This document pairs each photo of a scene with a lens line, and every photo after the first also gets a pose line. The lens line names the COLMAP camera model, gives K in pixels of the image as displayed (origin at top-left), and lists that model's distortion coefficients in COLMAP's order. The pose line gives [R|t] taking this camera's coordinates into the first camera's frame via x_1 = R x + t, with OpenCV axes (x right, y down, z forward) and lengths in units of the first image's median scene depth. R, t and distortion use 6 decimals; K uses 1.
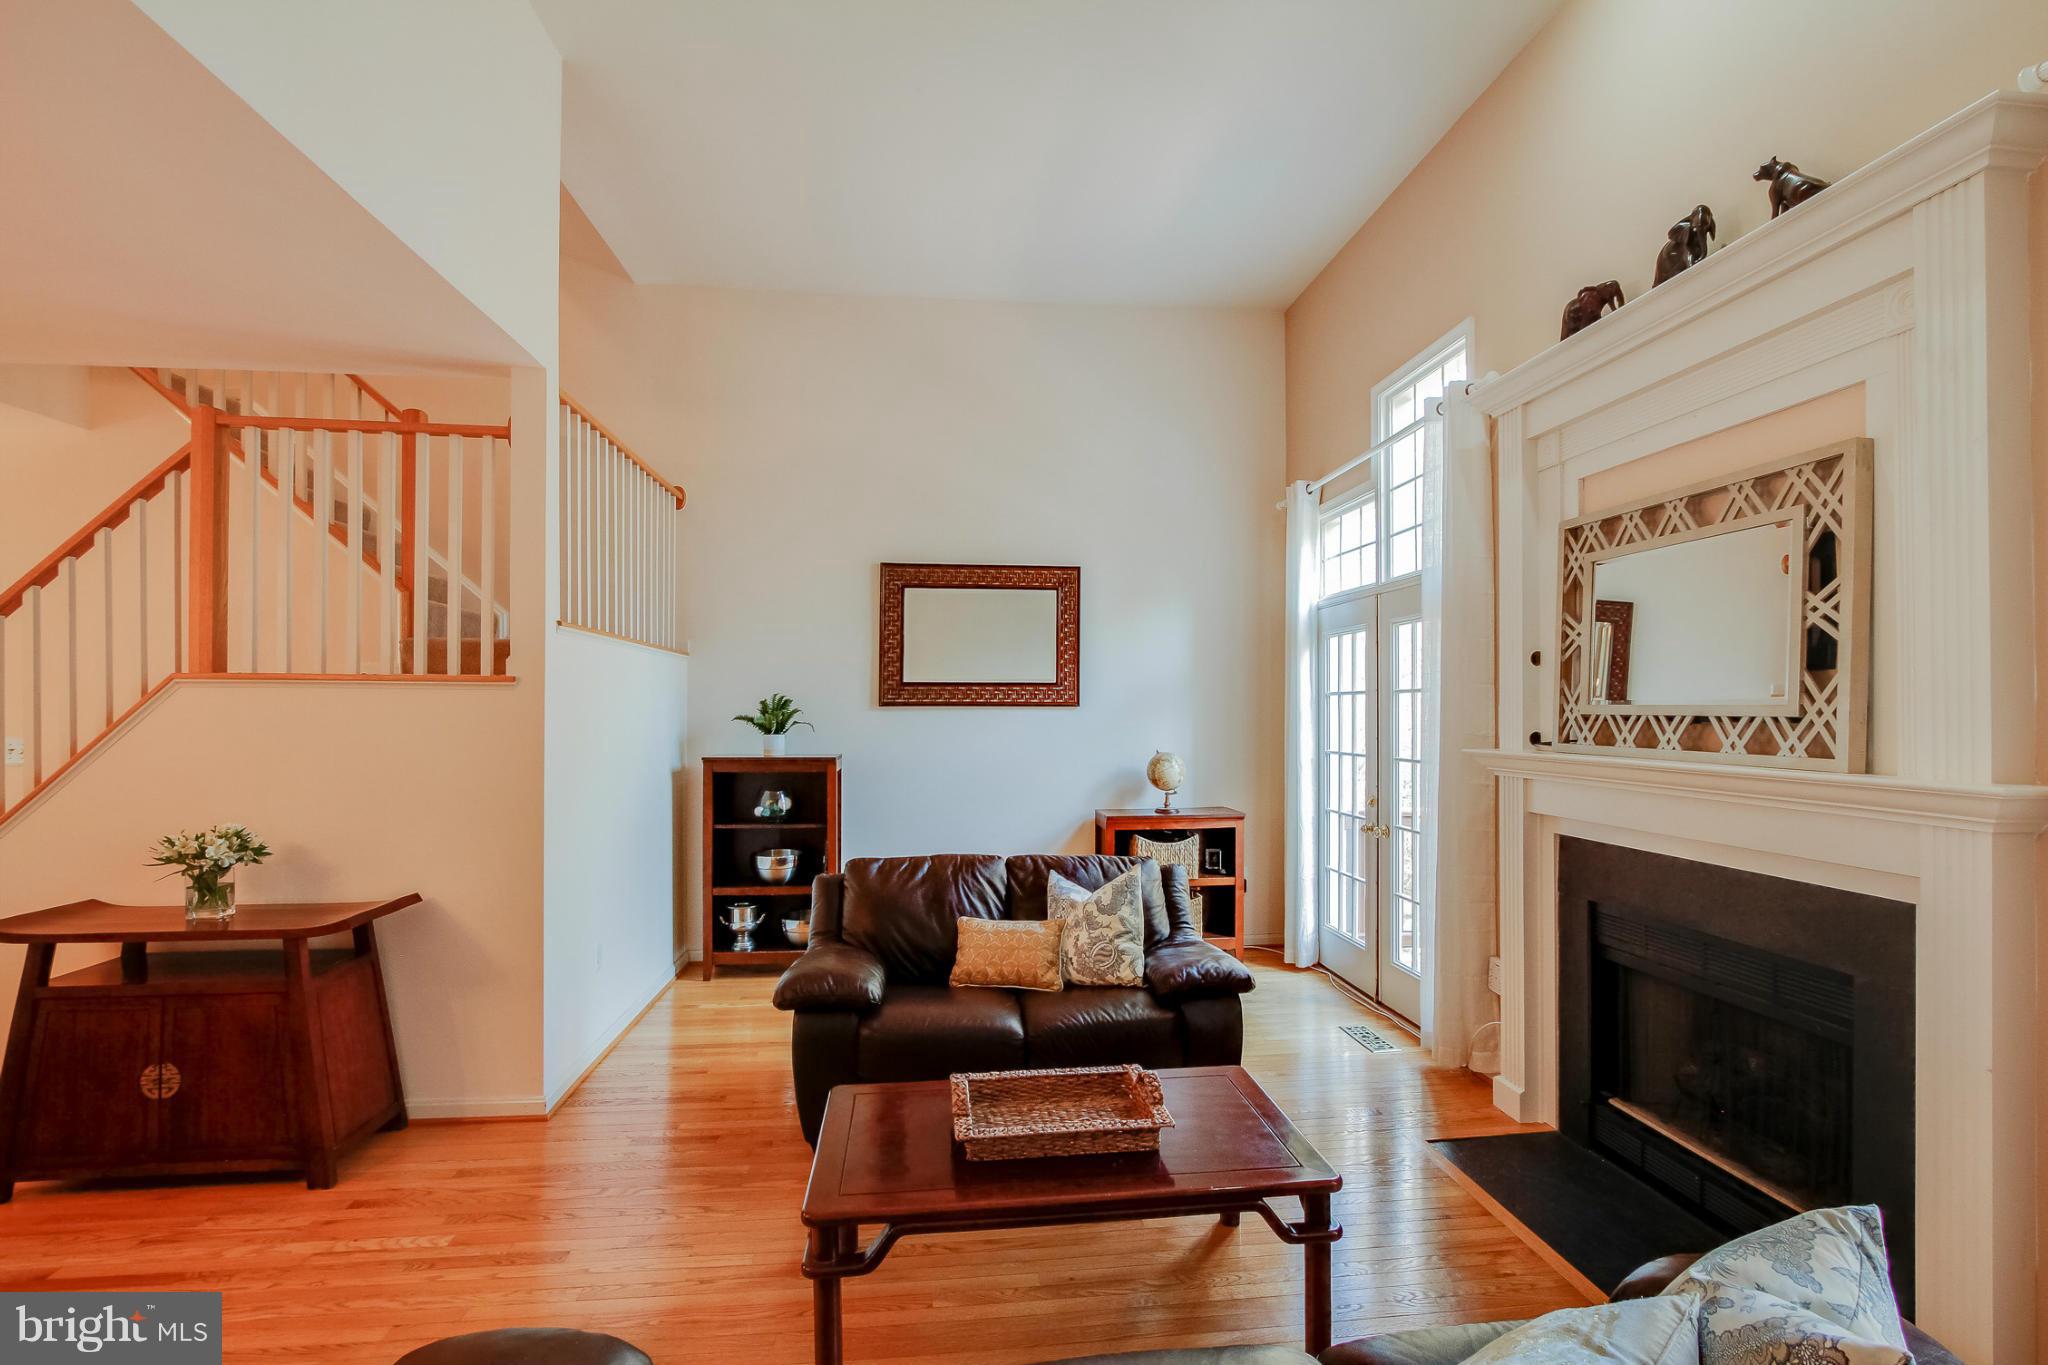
lens RADIAL K [[953.6, 0, 1021.6], [0, 953.6, 713.8], [0, 0, 1]] dist [-0.002980, 0.001212]
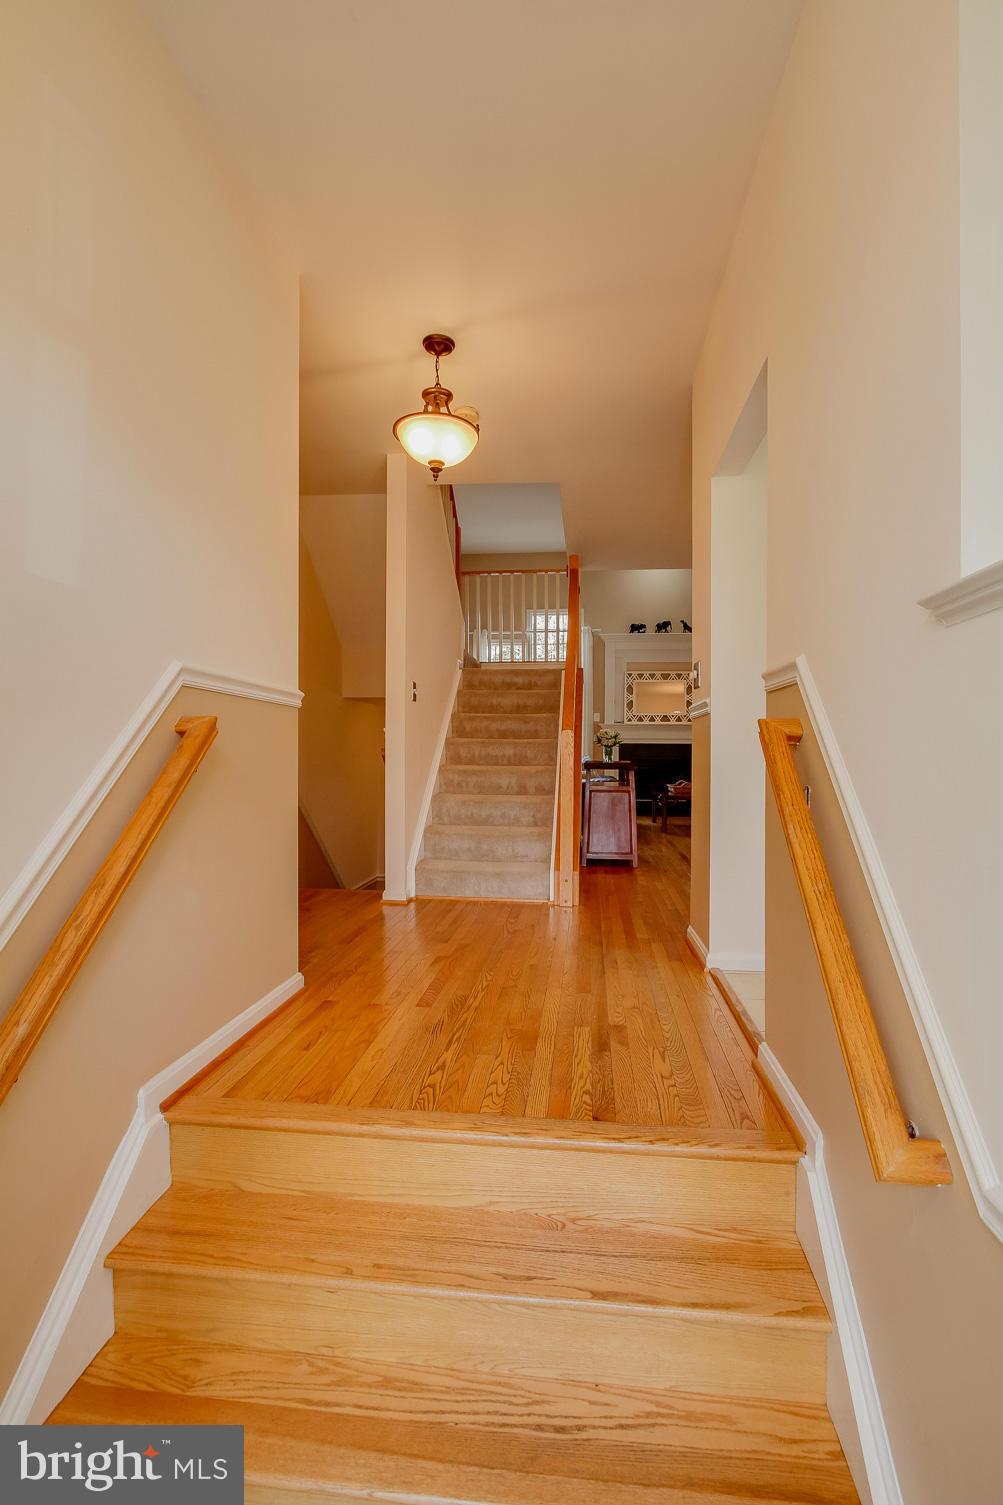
lens RADIAL K [[692.6, 0, 501.5], [0, 692.6, 752.5], [0, 0, 1]] dist [-0.001161, 0.000315]
pose [[0.221803, 0.003782, 0.975084, -3.656431], [-0.008542, 0.999962, -0.001935, 0.252470], [-0.975054, -0.007900, 0.221827, 1.144486]]
